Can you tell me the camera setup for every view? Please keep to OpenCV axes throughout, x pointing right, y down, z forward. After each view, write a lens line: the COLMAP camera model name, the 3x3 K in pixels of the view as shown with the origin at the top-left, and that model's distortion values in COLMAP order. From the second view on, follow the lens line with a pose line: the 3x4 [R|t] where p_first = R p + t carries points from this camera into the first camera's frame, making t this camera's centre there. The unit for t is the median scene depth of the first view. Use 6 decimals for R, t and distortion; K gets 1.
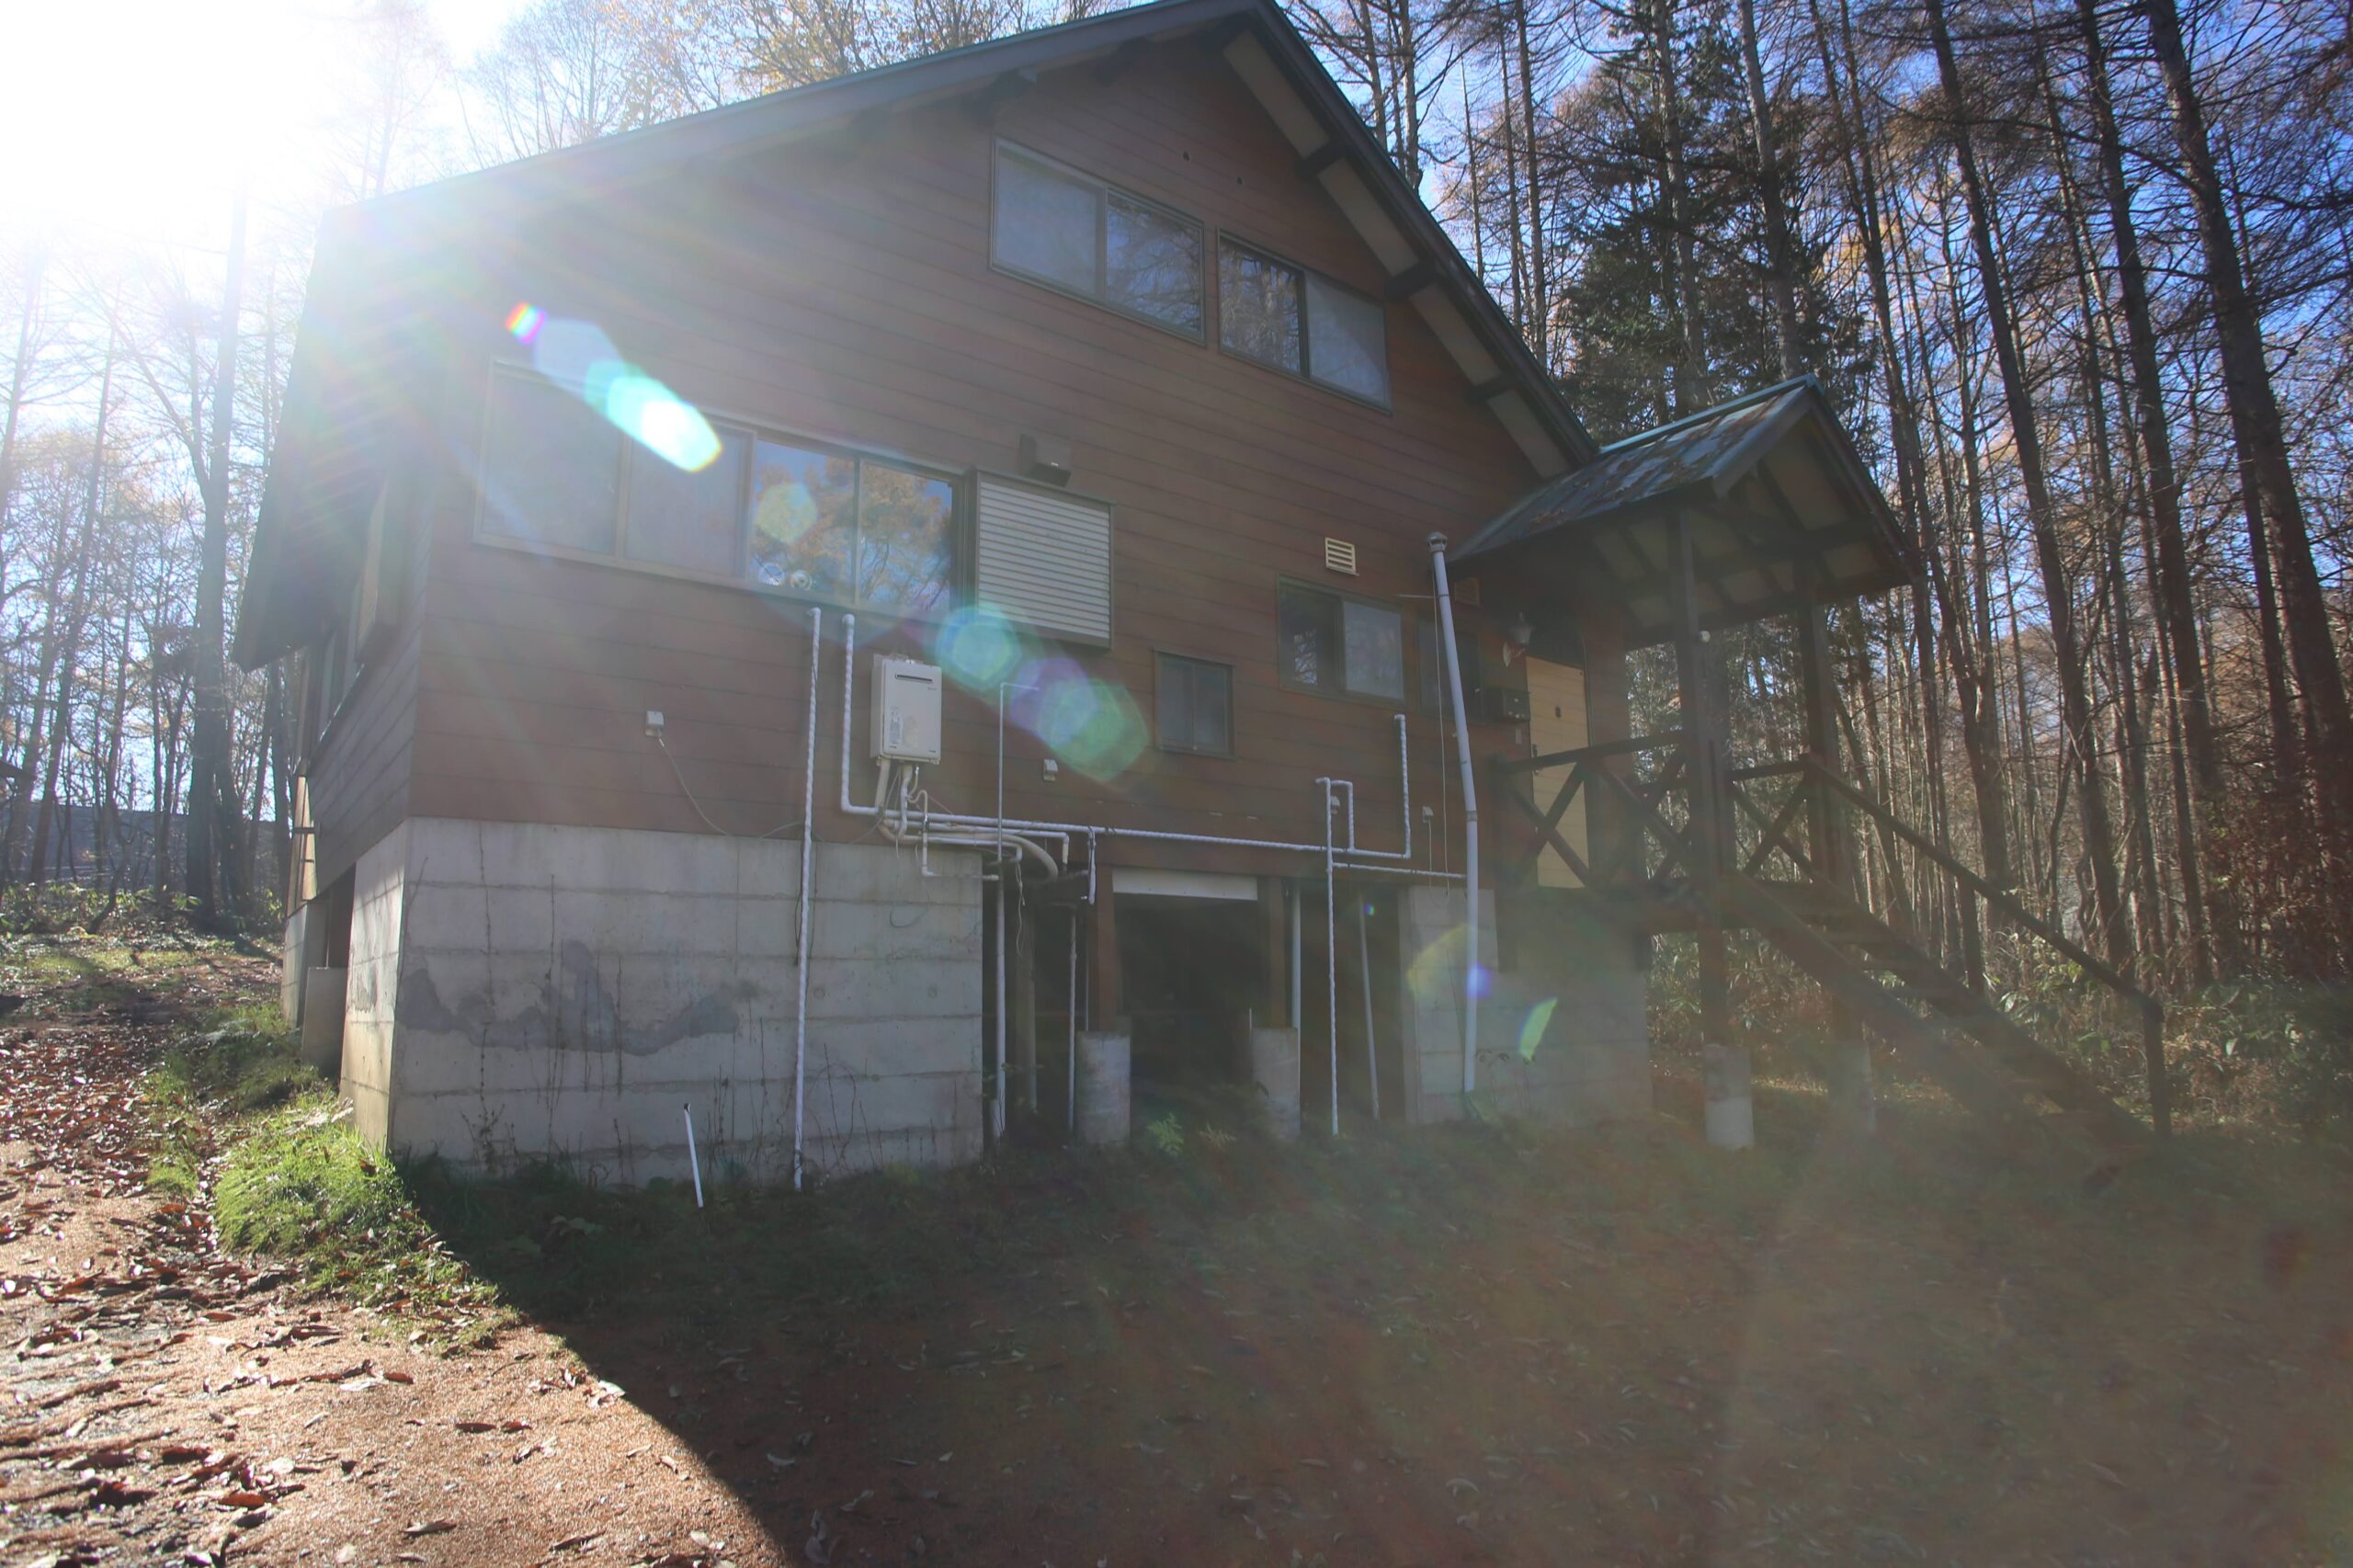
lens RADIAL K [[1367.7, 0, 1200.4], [0, 1367.7, 778.0], [0, 0, 1]] dist [-0.113630, 0.061991]
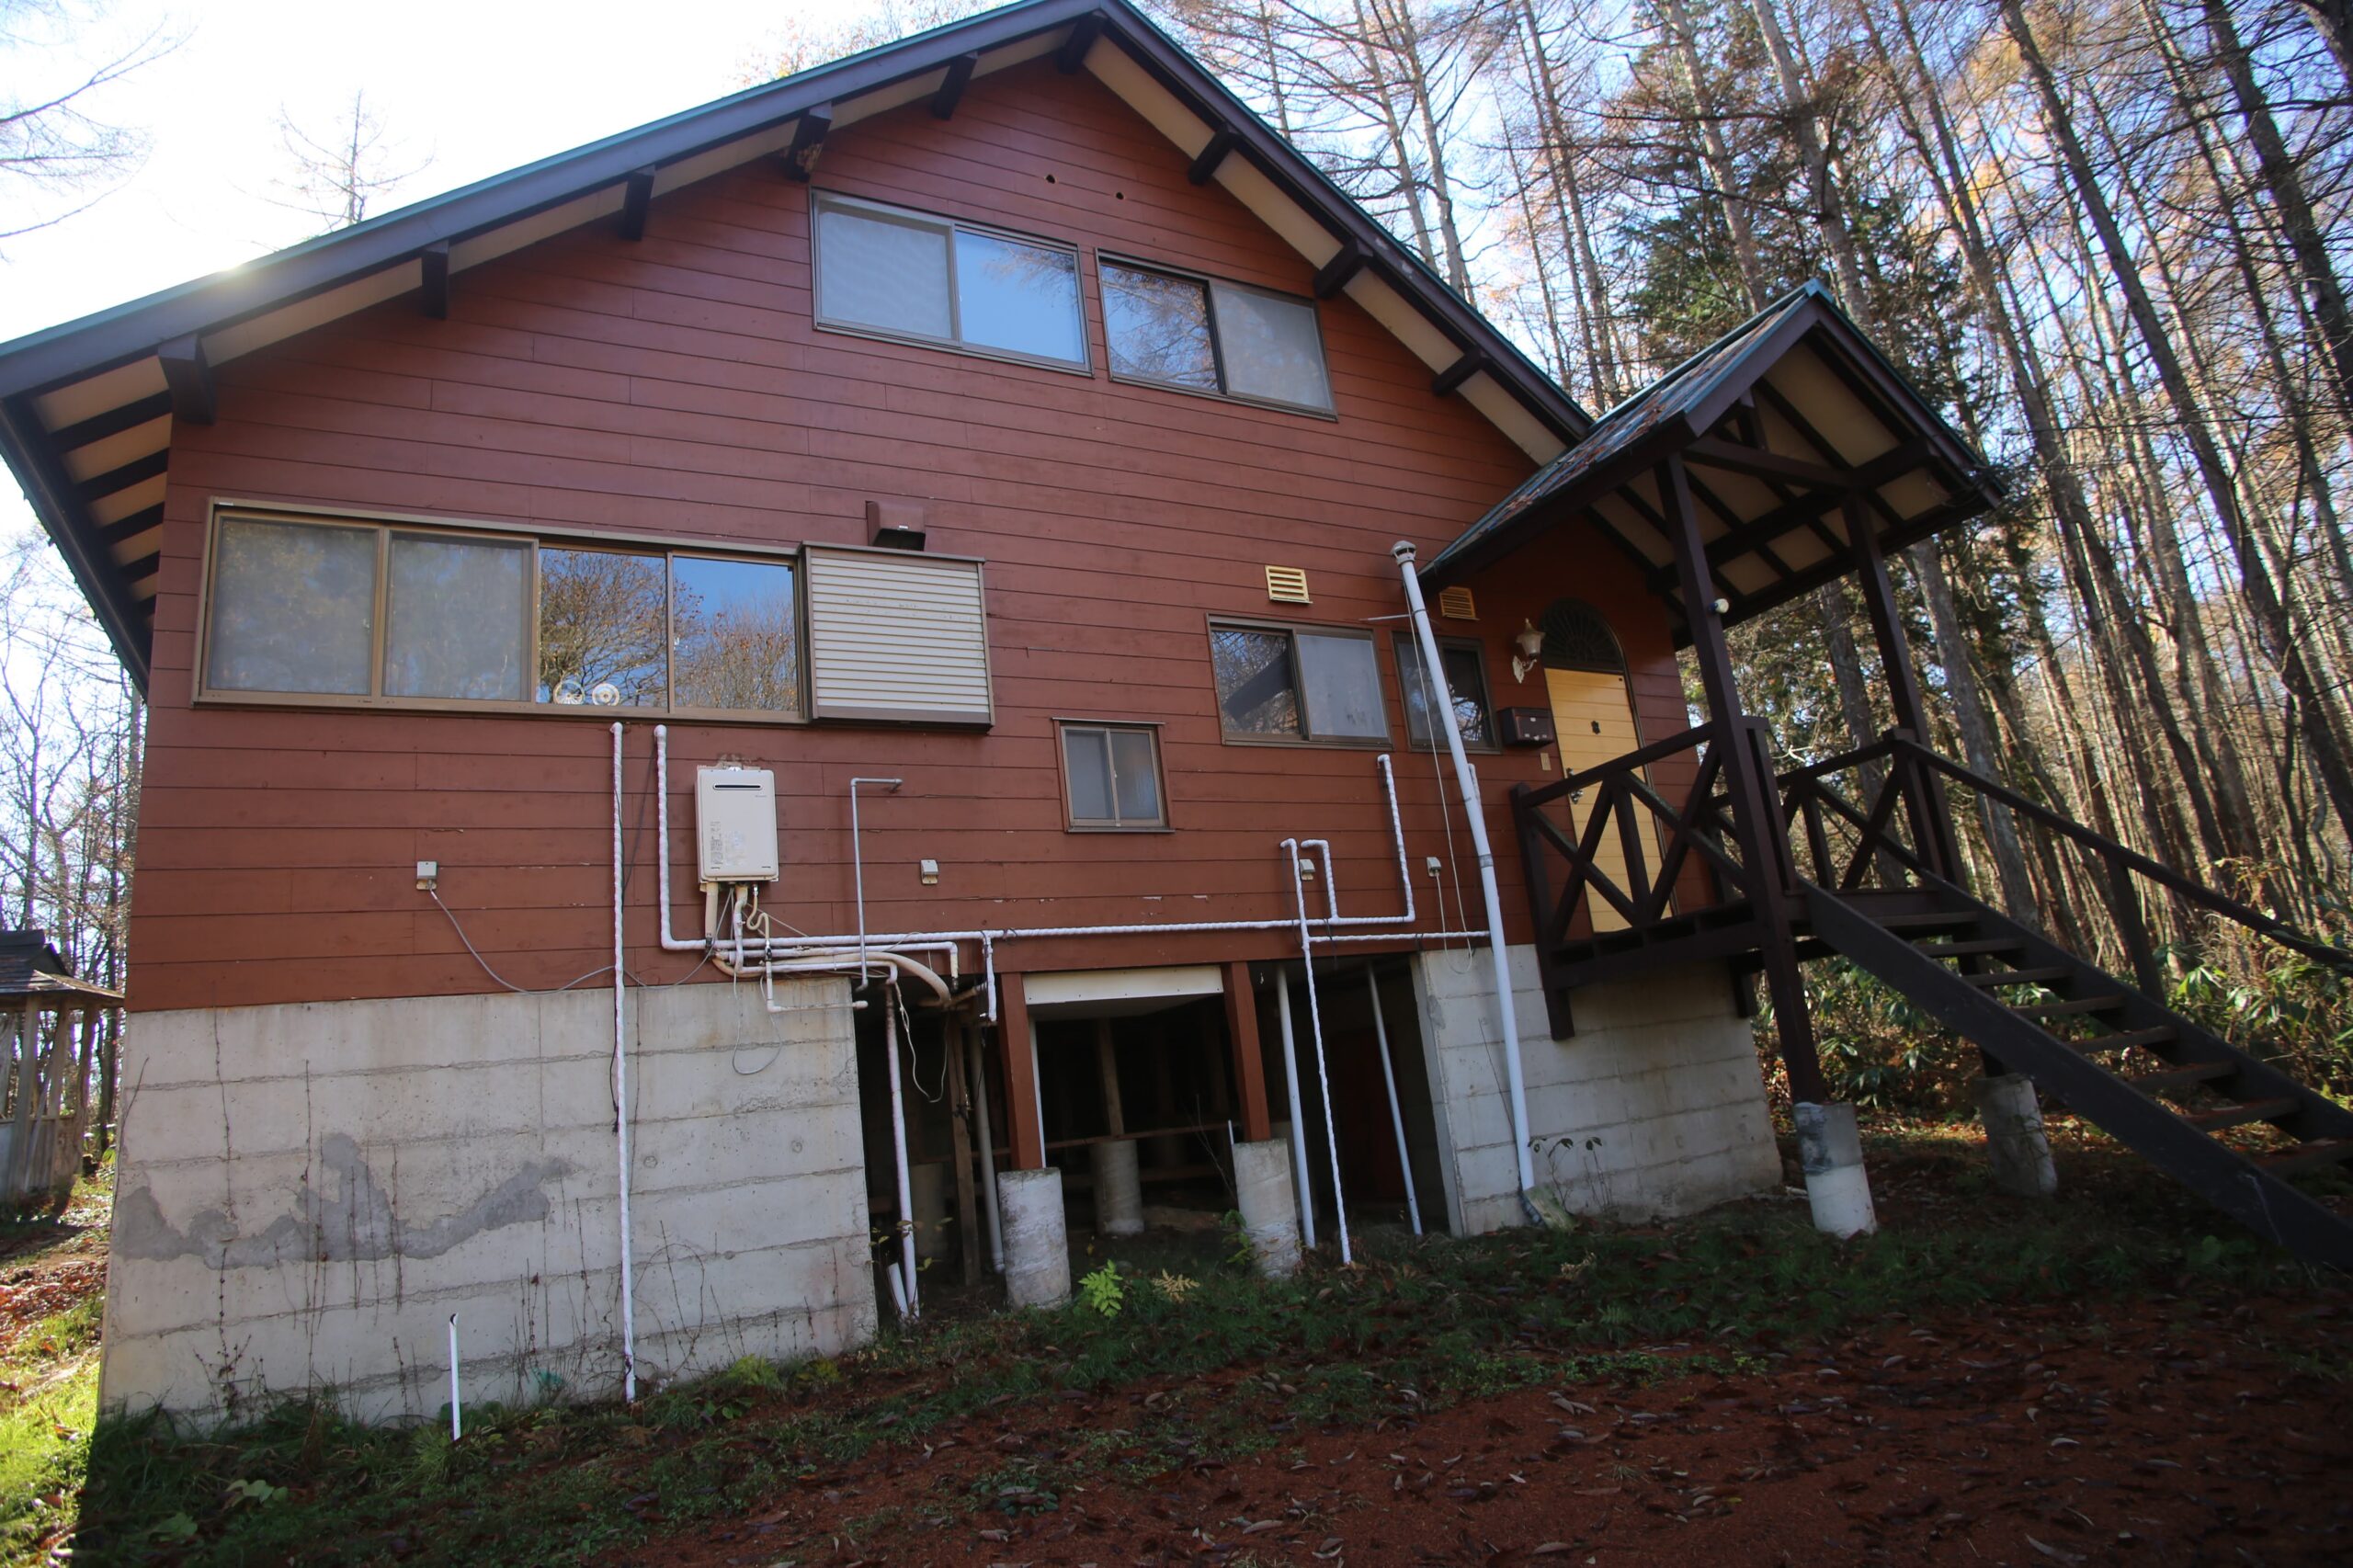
lens RADIAL K [[1367.7, 0, 1196.9], [0, 1367.7, 775.0], [0, 0, 1]] dist [-0.113630, 0.061991]
pose [[0.980679, -0.141343, -0.135240, 0.179256], [0.130863, 0.987876, -0.083516, 0.027506], [0.145405, 0.064205, 0.987287, 0.169644]]
